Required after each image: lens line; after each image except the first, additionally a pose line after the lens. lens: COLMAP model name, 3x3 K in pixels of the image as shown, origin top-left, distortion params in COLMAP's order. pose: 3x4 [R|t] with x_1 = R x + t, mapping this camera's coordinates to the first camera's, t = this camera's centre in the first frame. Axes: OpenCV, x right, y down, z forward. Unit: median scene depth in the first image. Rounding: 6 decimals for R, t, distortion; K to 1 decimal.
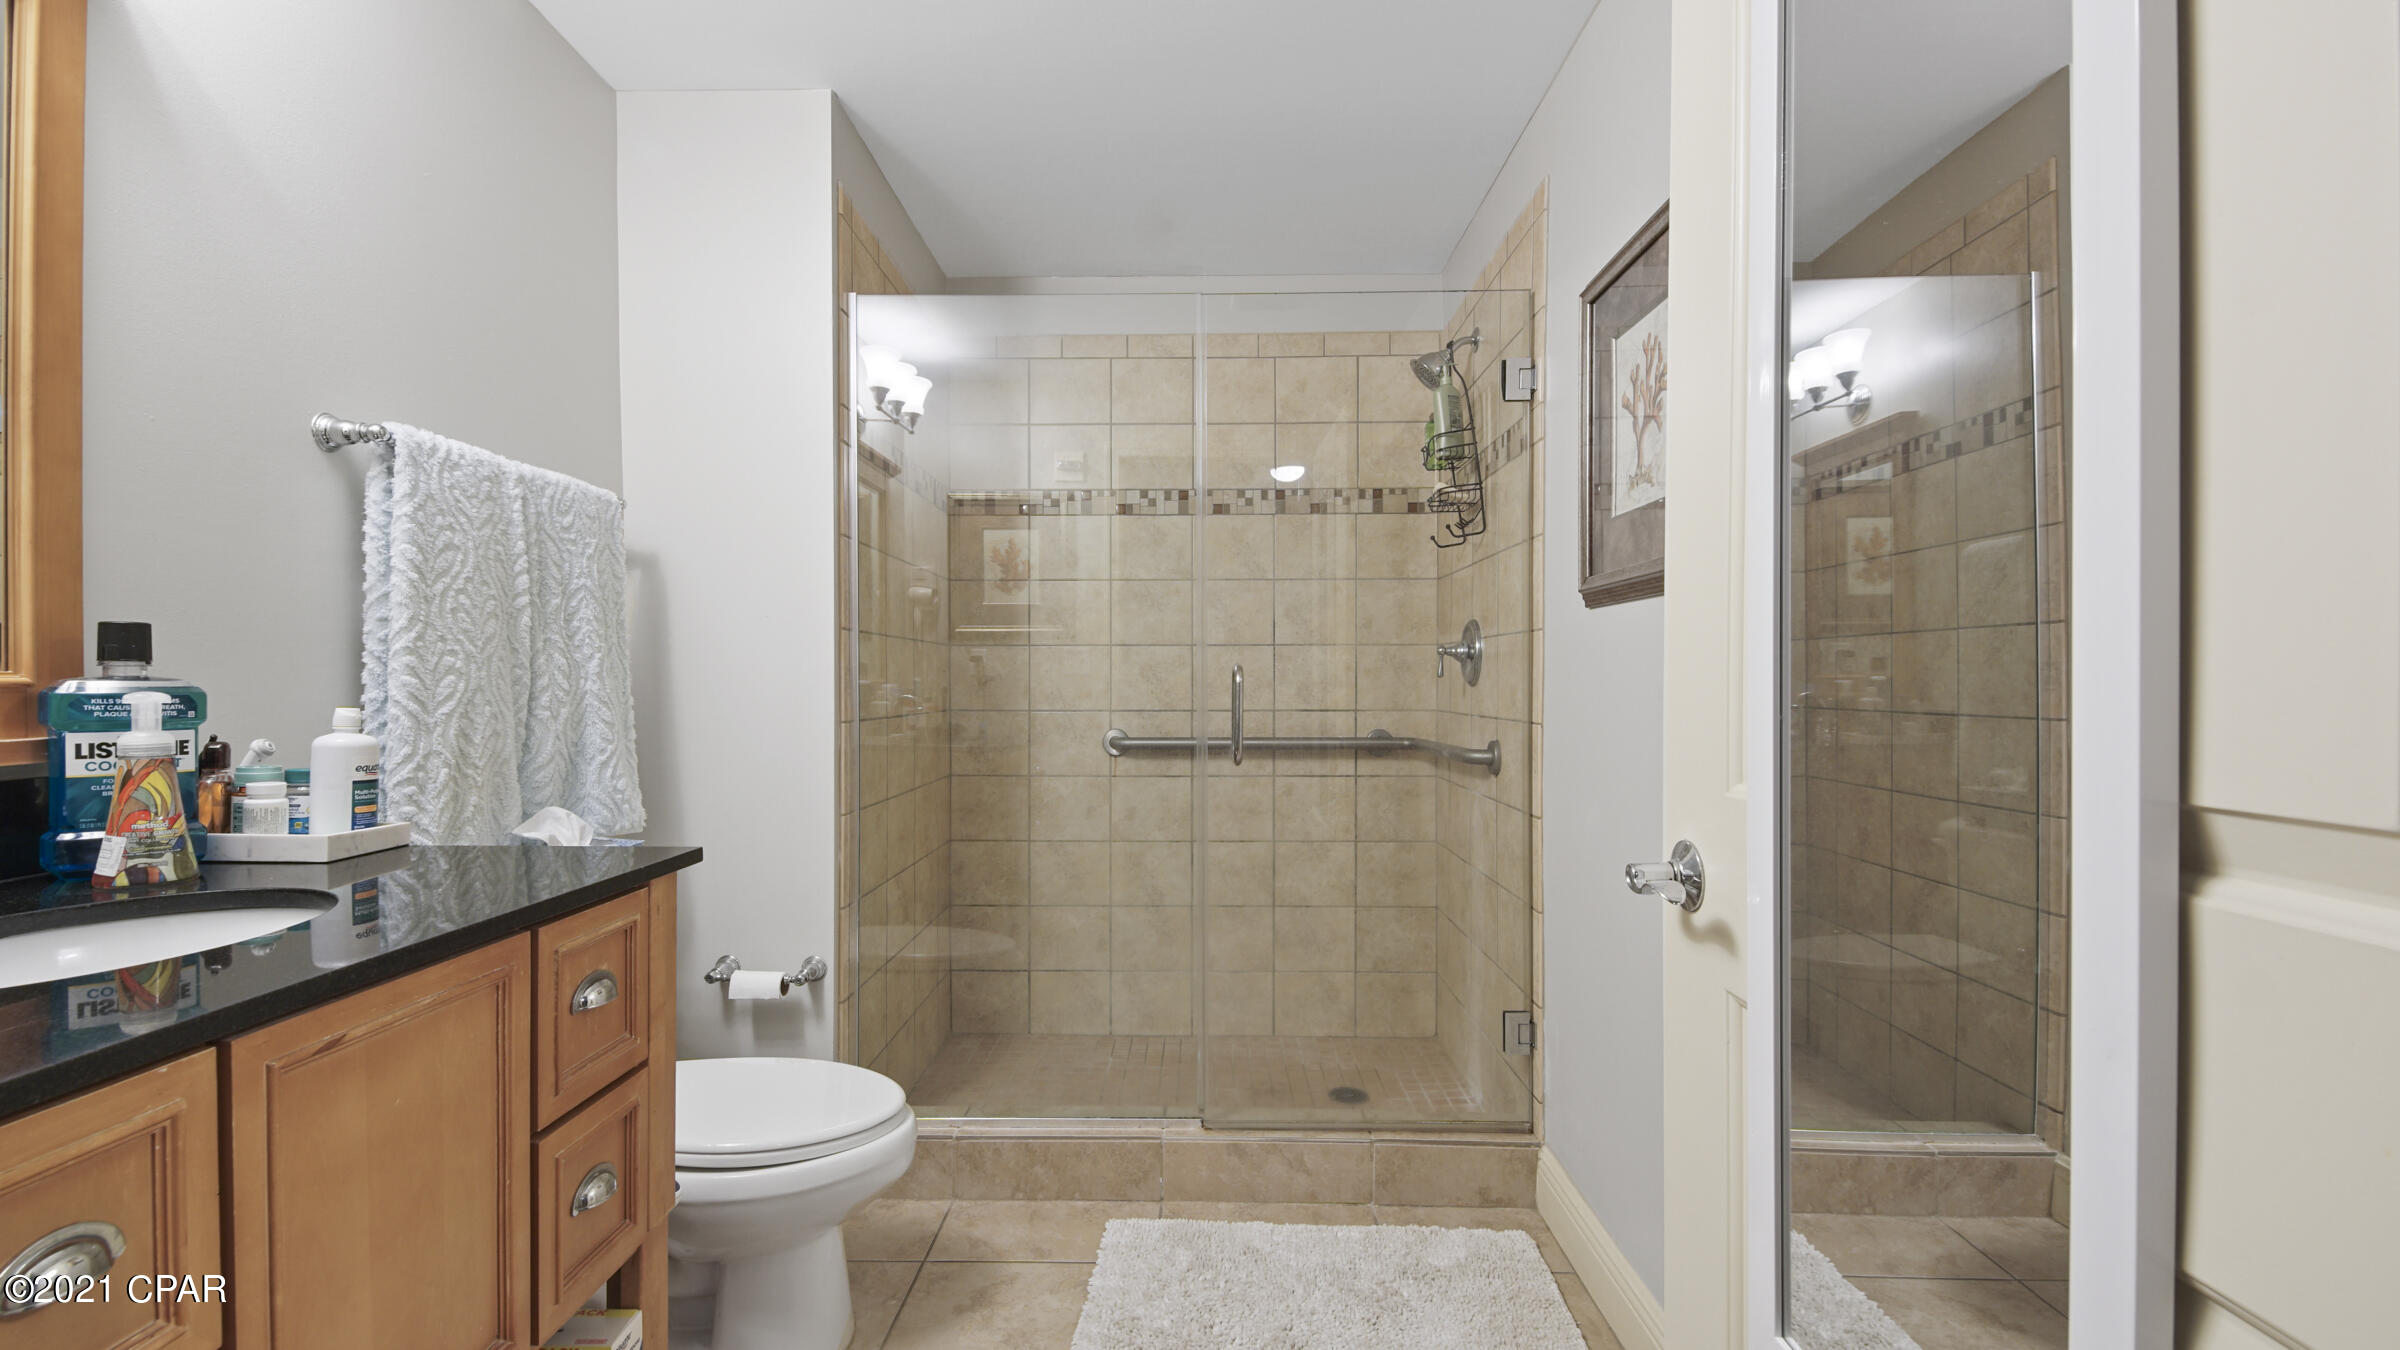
lens RADIAL K [[1094.6, 0, 1207.5], [0, 1094.6, 681.3], [0, 0, 1]] dist [0.028111, -0.001531]
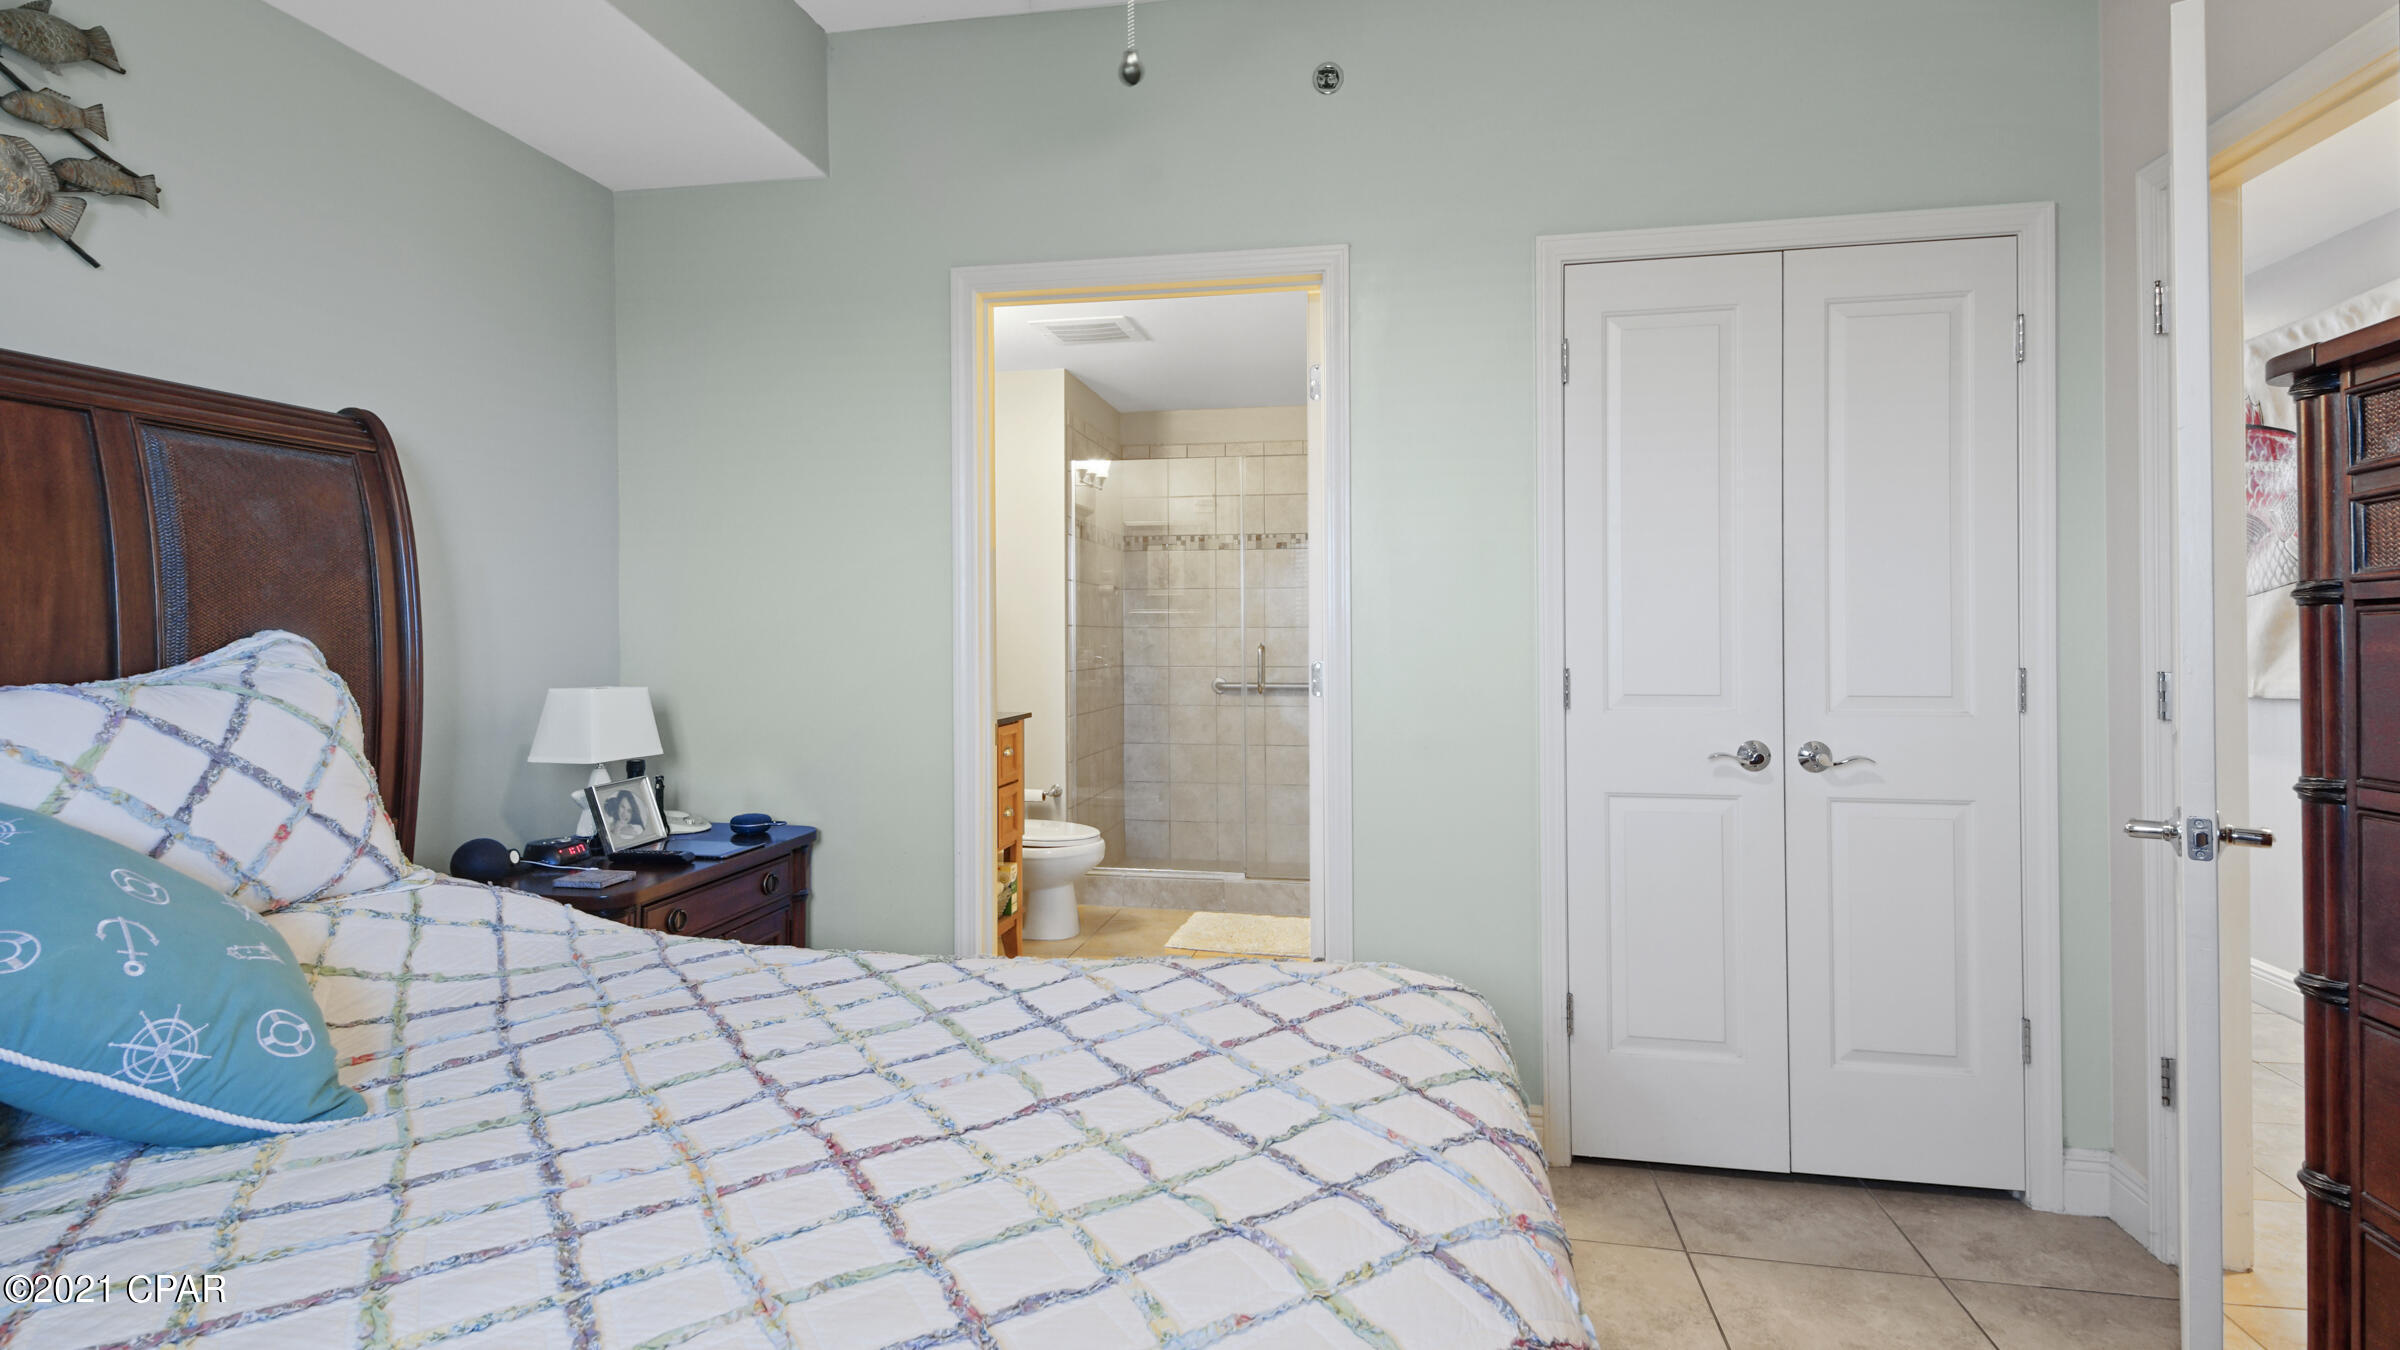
lens RADIAL K [[1094.6, 0, 1189.7], [0, 1094.6, 655.7], [0, 0, 1]] dist [0.028111, -0.001531]
pose [[0.983452, 0.000076, -0.181168, 0.177463], [0.002280, 0.999916, 0.012798, -0.011675], [0.181154, -0.012999, 0.983369, -0.662983]]
